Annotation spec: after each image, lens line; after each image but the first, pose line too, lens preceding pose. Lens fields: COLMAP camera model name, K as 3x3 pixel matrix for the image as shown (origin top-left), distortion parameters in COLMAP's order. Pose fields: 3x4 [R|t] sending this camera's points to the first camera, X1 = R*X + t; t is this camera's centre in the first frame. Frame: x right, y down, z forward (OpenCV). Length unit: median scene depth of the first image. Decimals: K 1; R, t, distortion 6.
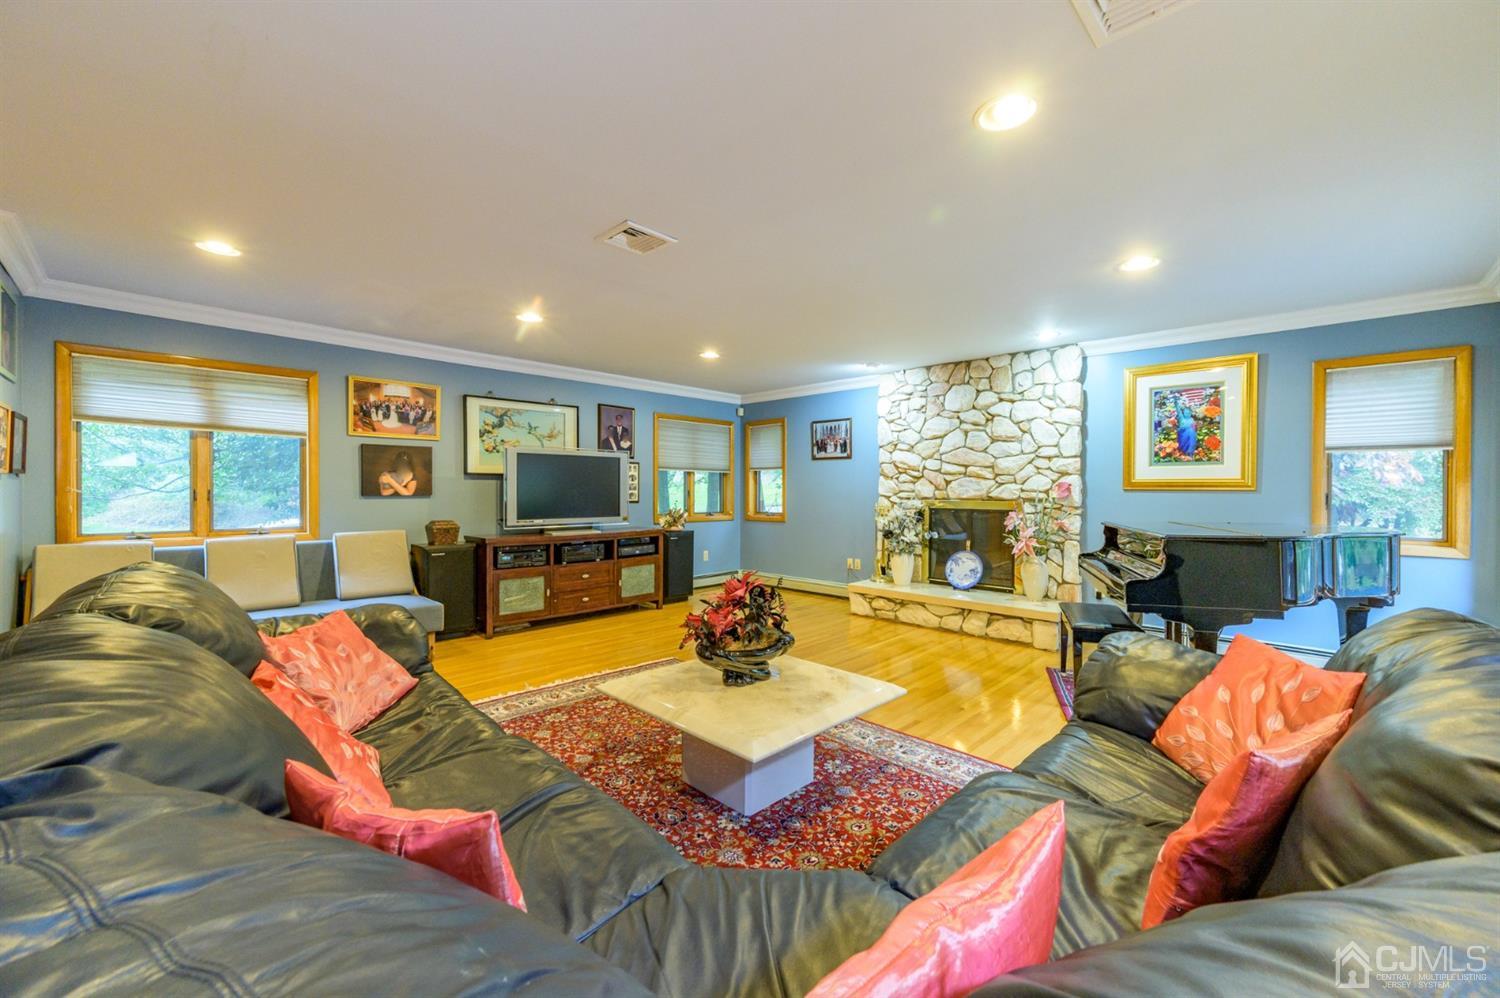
lens RADIAL K [[596.0, 0, 748.0], [0, 596.0, 495.7], [0, 0, 1]] dist [0.000217, 0.000672]
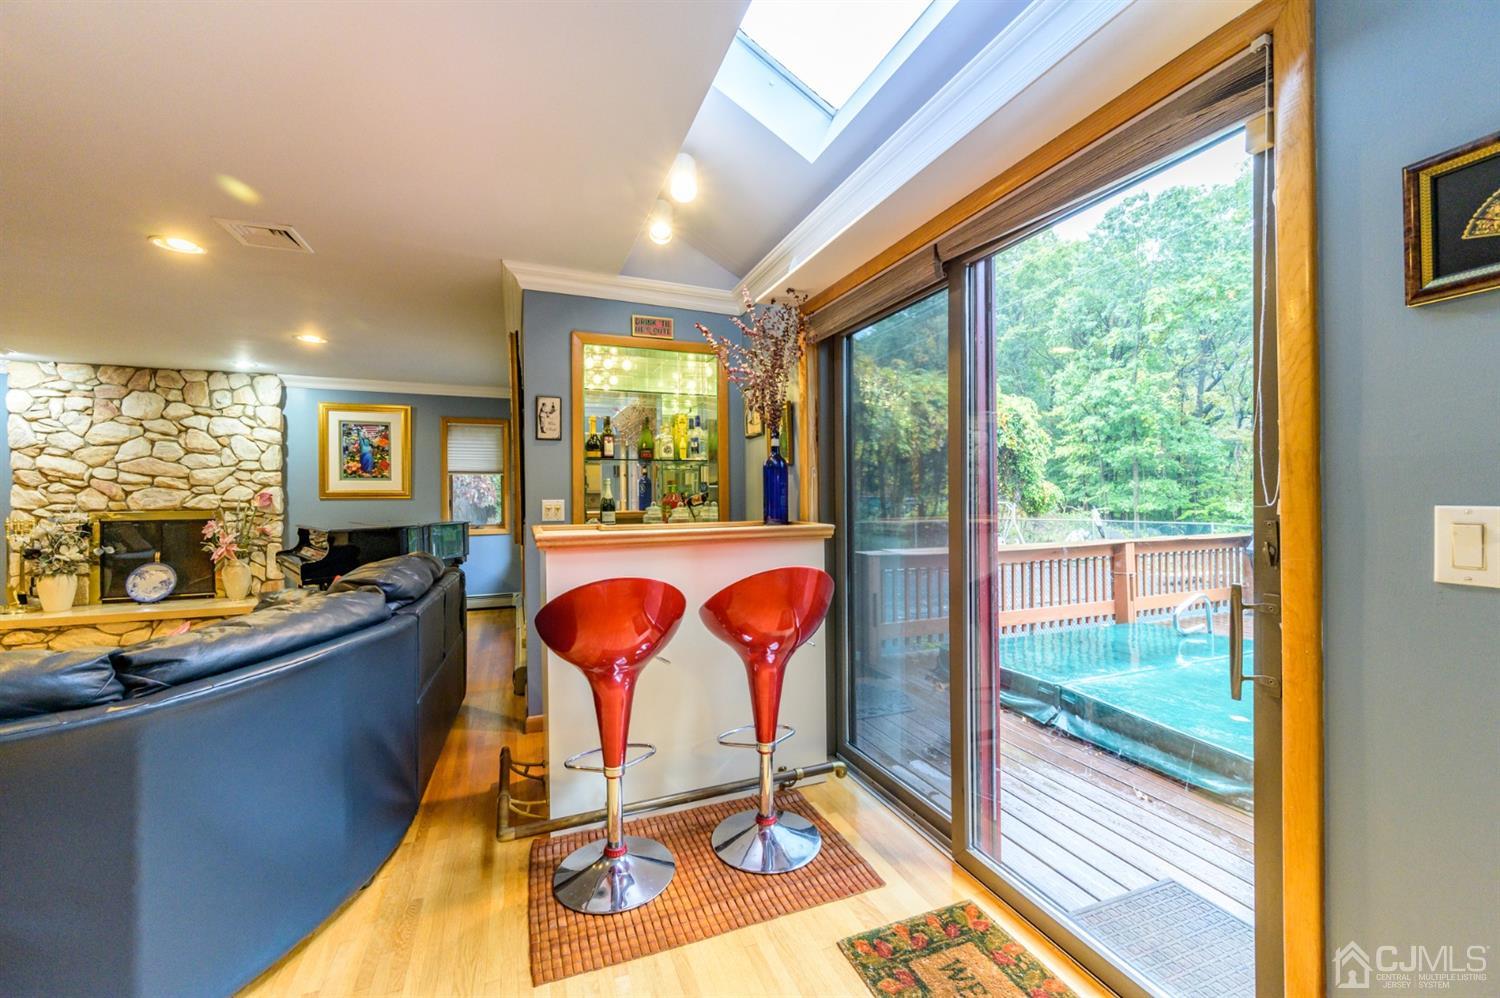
lens RADIAL K [[596.0, 0, 748.0], [0, 596.0, 495.7], [0, 0, 1]] dist [0.000217, 0.000672]
pose [[0.429064, -0.009191, 0.903227, -0.103203], [0.017538, 0.999844, 0.001843, -0.002601], [-0.903104, 0.015050, 0.429158, -0.312808]]
